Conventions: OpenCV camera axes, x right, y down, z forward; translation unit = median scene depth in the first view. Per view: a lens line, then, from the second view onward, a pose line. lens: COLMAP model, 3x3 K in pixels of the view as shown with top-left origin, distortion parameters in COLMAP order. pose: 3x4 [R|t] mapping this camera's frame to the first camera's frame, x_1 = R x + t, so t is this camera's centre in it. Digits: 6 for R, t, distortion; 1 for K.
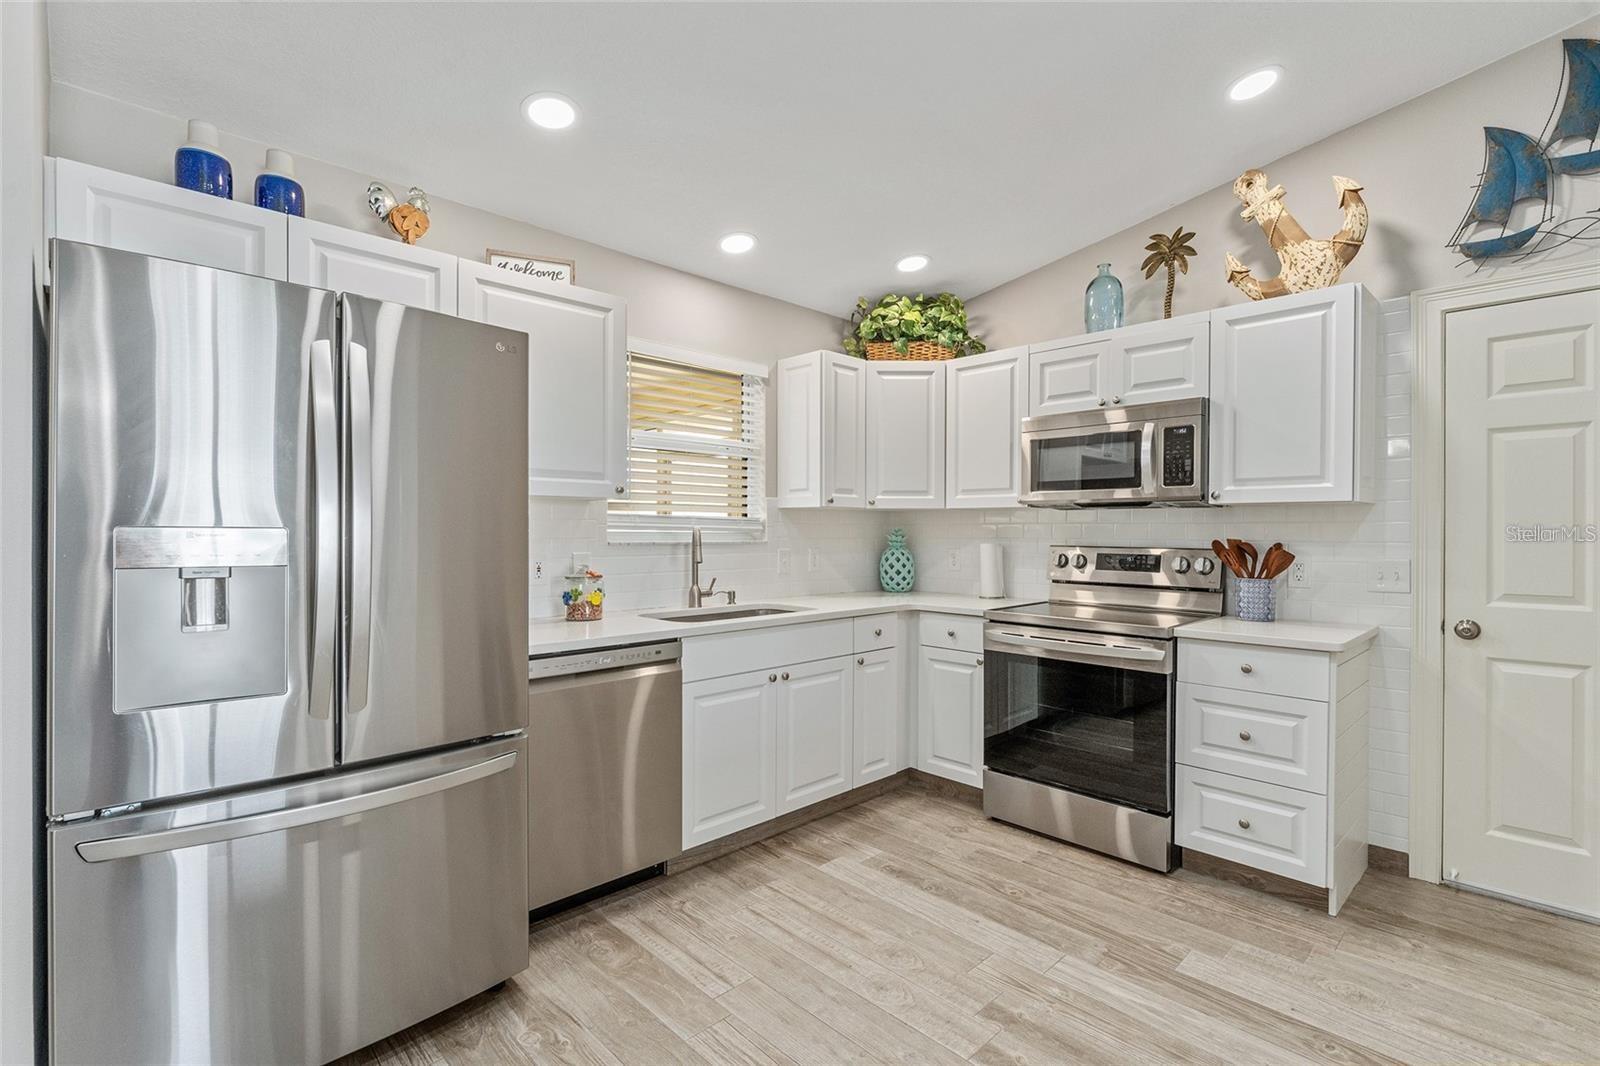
lens RADIAL K [[743.2, 0, 800.1], [0, 743.2, 531.7], [0, 0, 1]] dist [0.006179, -0.003182]
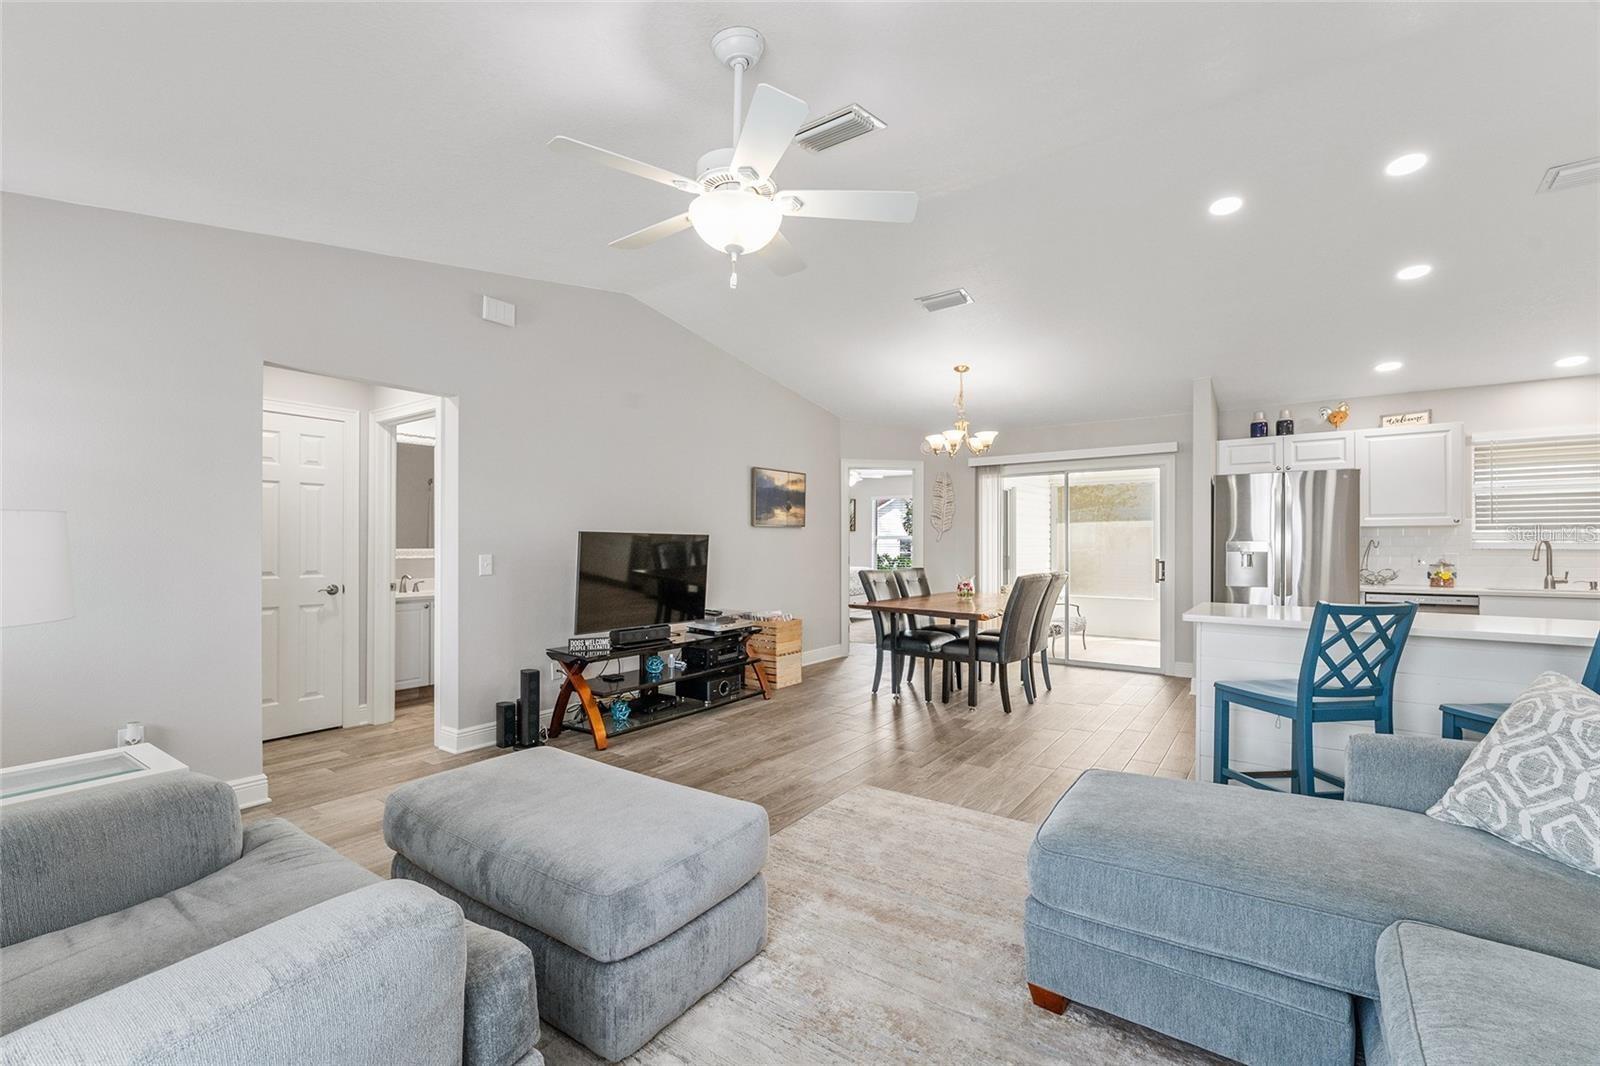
lens RADIAL K [[685.9, 0, 802.4], [0, 685.9, 540.9], [0, 0, 1]] dist [-0.002441, 0.000668]
pose [[0.166738, -0.009104, -0.985959, 1.238904], [-0.001632, 0.999953, -0.009509, 0.015786], [0.986000, 0.003194, 0.166716, -0.998935]]
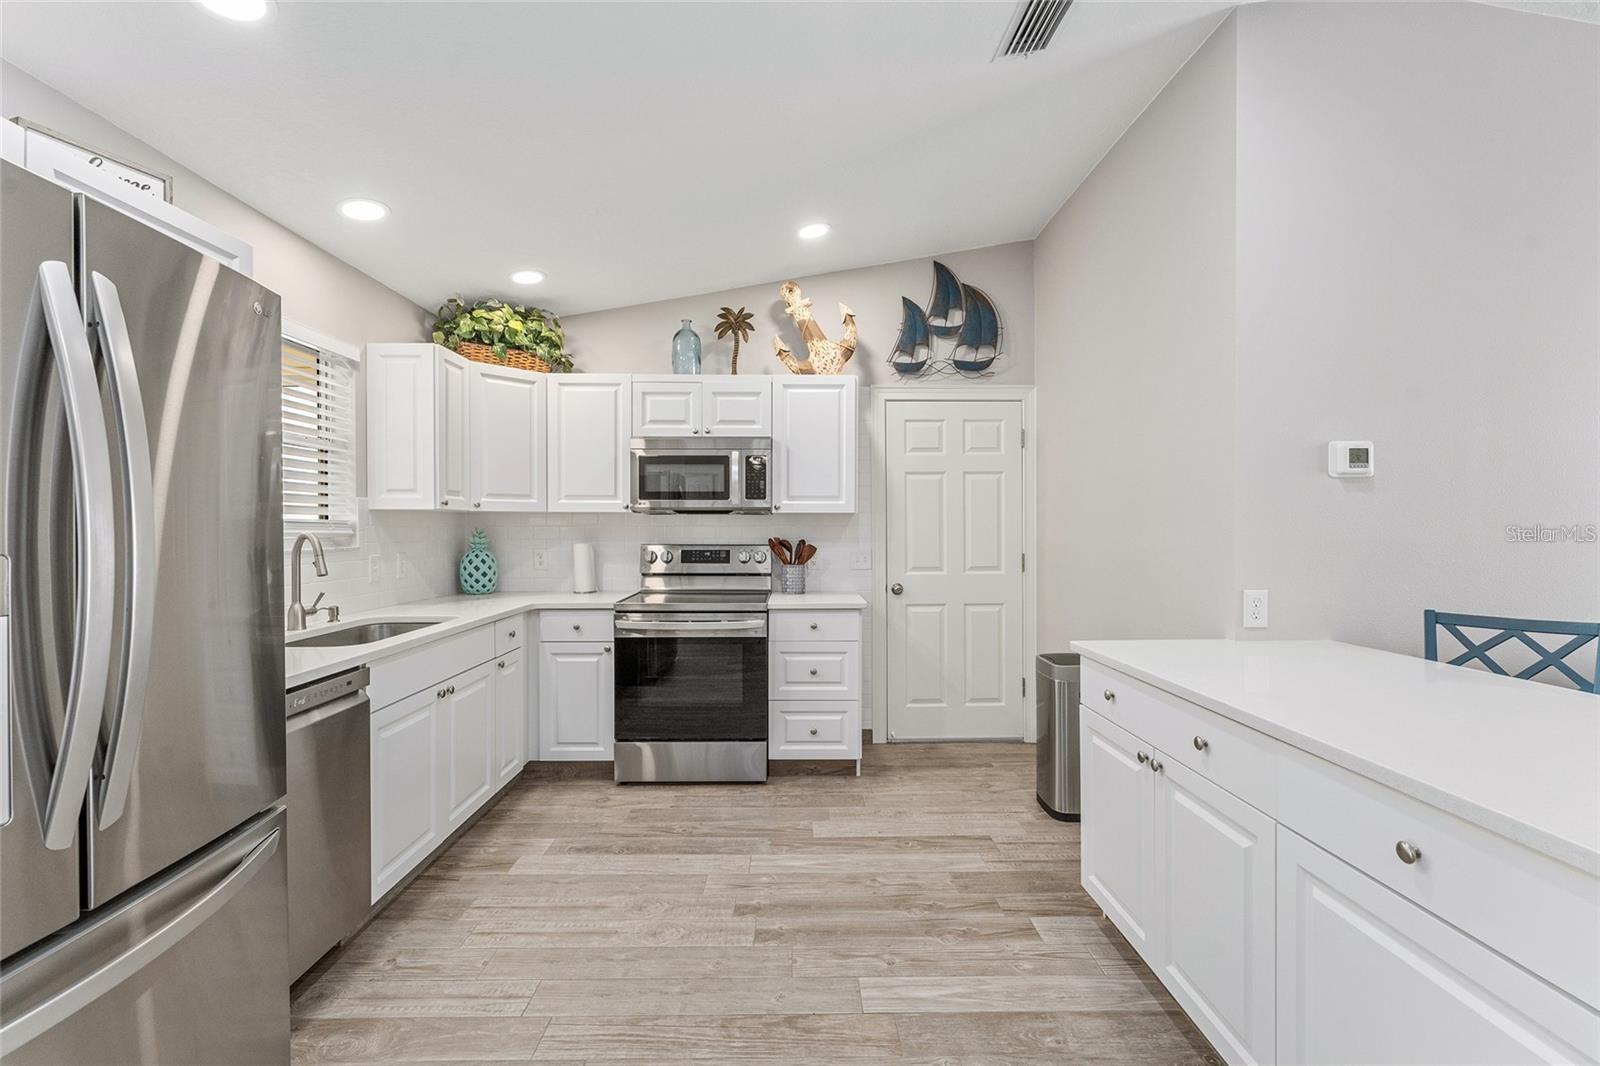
lens RADIAL K [[685.9, 0, 804.3], [0, 685.9, 528.7], [0, 0, 1]] dist [-0.002441, 0.000668]
pose [[0.684925, -0.006140, 0.728588, -0.363418], [0.004505, 0.999981, 0.004191, -0.013488], [-0.728600, 0.000412, 0.684939, 0.075769]]
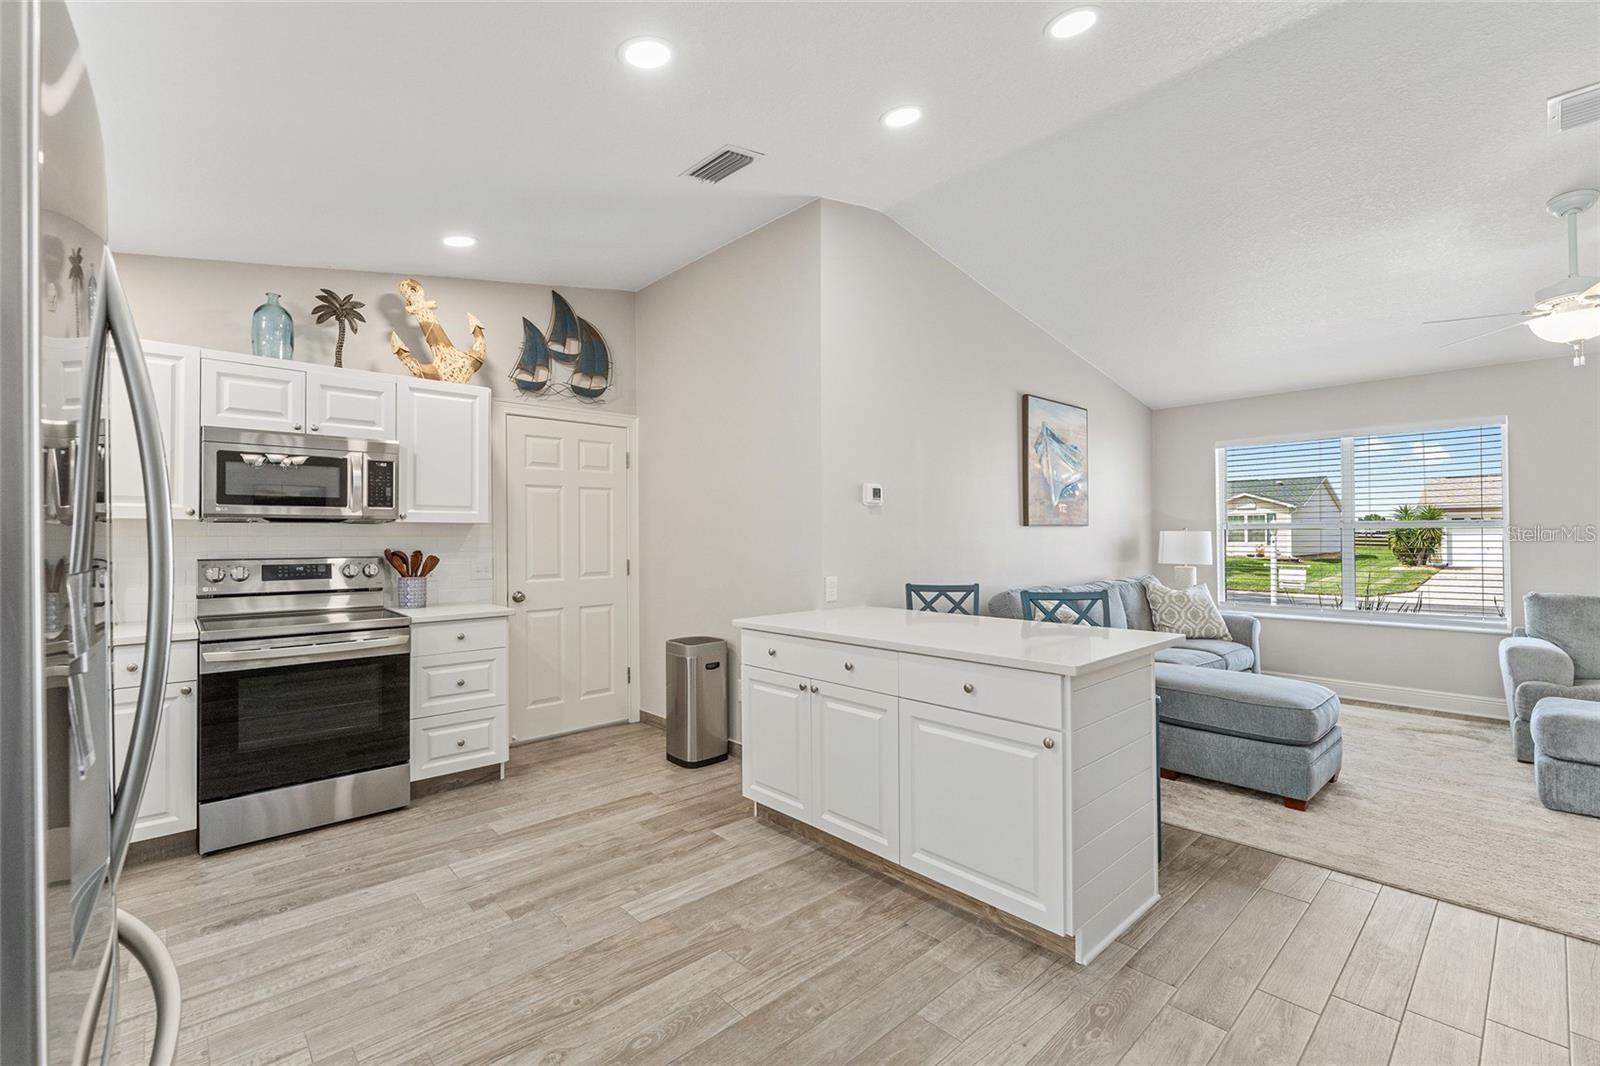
lens RADIAL K [[685.9, 0, 801.6], [0, 685.9, 532.3], [0, 0, 1]] dist [-0.002441, 0.000668]
pose [[0.028865, 0.003345, 0.999578, -0.662541], [0.006308, 0.999974, -0.003529, -0.011671], [-0.999563, 0.006407, 0.028843, 0.261465]]
